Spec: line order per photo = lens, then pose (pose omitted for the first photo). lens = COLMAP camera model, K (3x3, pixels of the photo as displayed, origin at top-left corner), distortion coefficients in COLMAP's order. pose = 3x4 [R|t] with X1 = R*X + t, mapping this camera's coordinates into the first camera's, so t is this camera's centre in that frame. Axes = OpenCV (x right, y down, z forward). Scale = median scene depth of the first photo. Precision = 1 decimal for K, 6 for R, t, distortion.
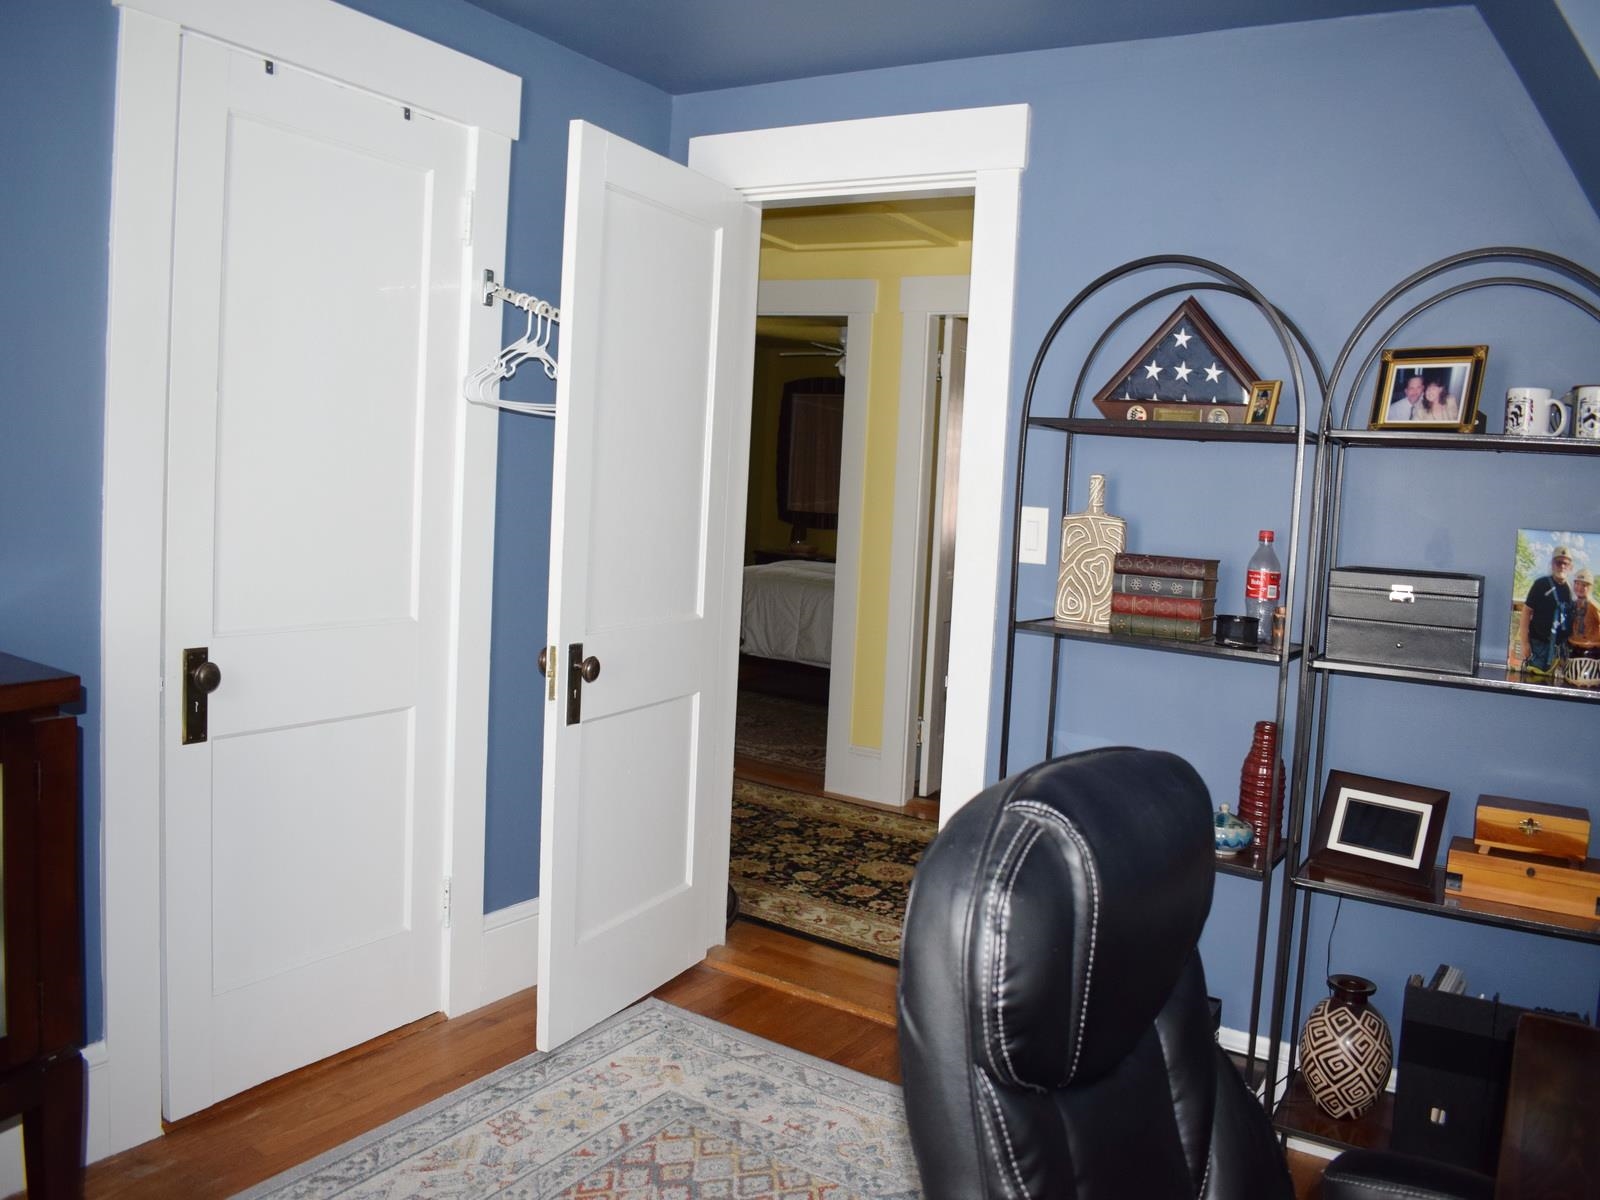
lens RADIAL K [[1402.1, 0, 800.8], [0, 1402.1, 599.6], [0, 0, 1]] dist [-0.091113, 0.007052]
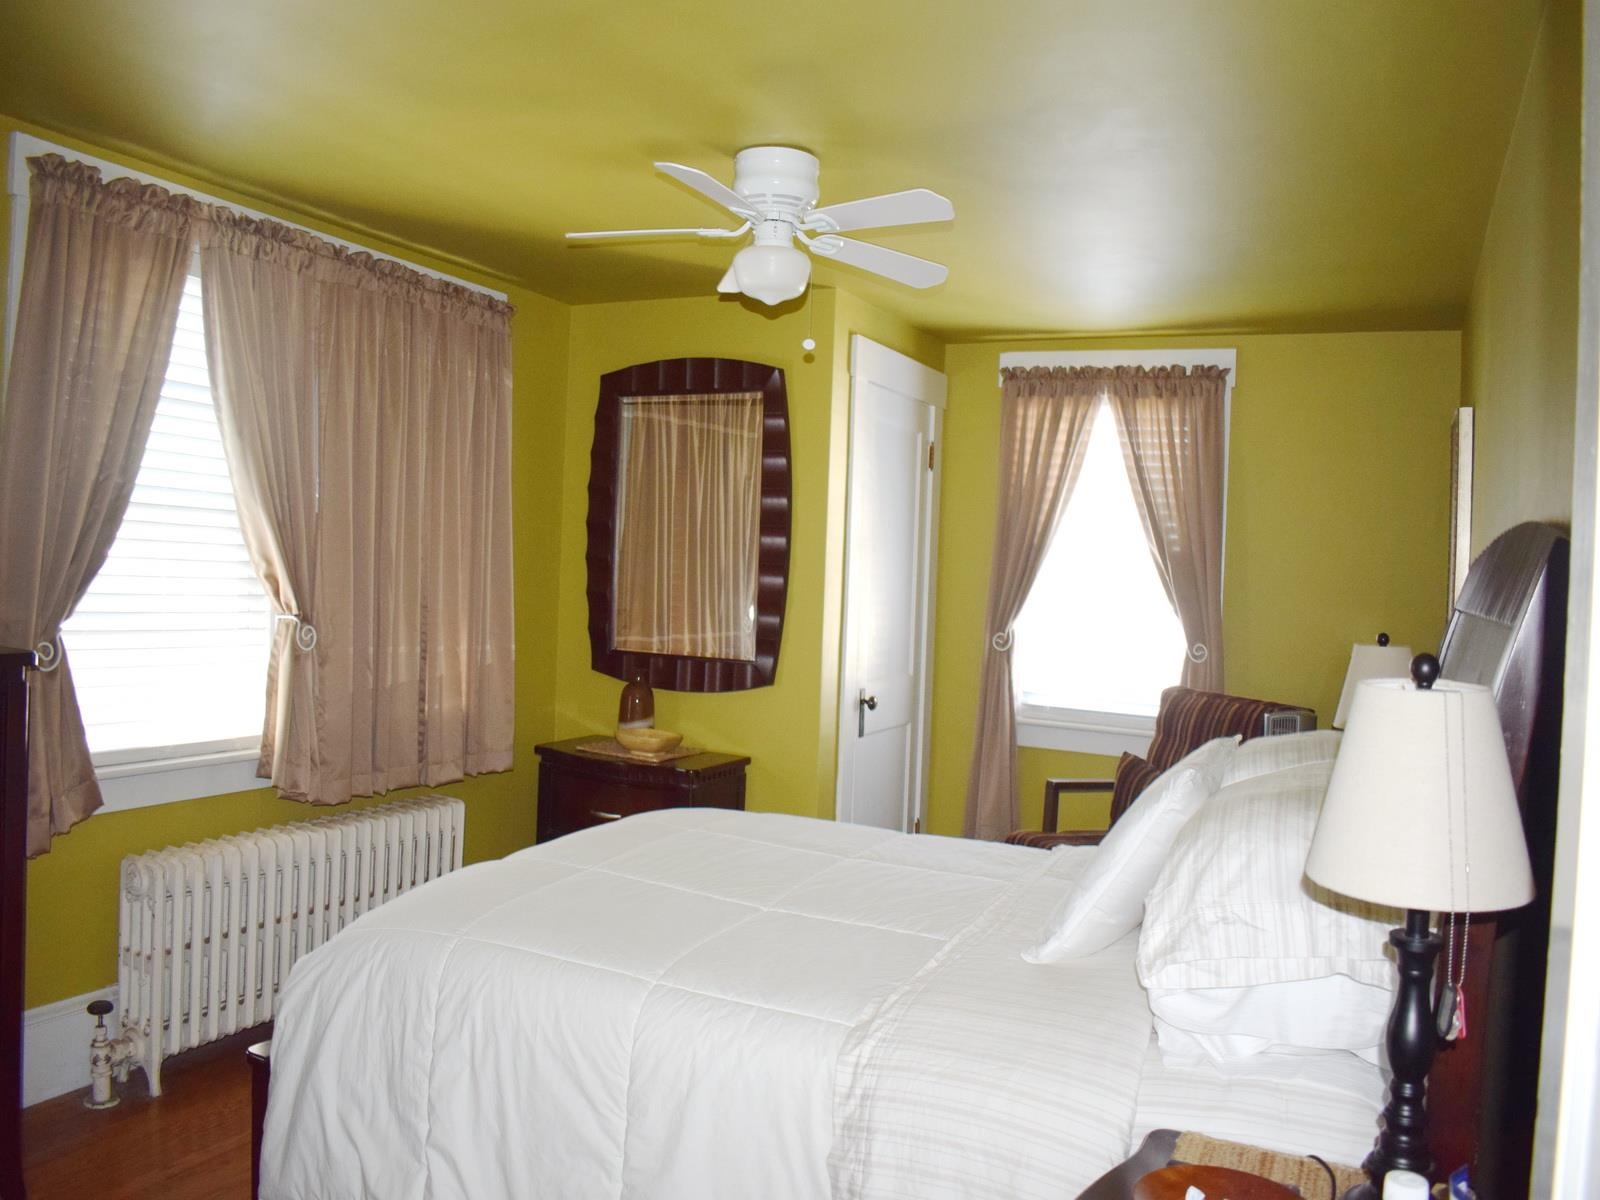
lens RADIAL K [[1402.1, 0, 799.1], [0, 1402.1, 596.2], [0, 0, 1]] dist [-0.091113, 0.007052]
pose [[0.994457, -0.008933, 0.104765, 0.003735], [0.015907, 0.997698, -0.065919, -0.050853], [-0.103935, 0.067220, 0.992310, 0.539992]]
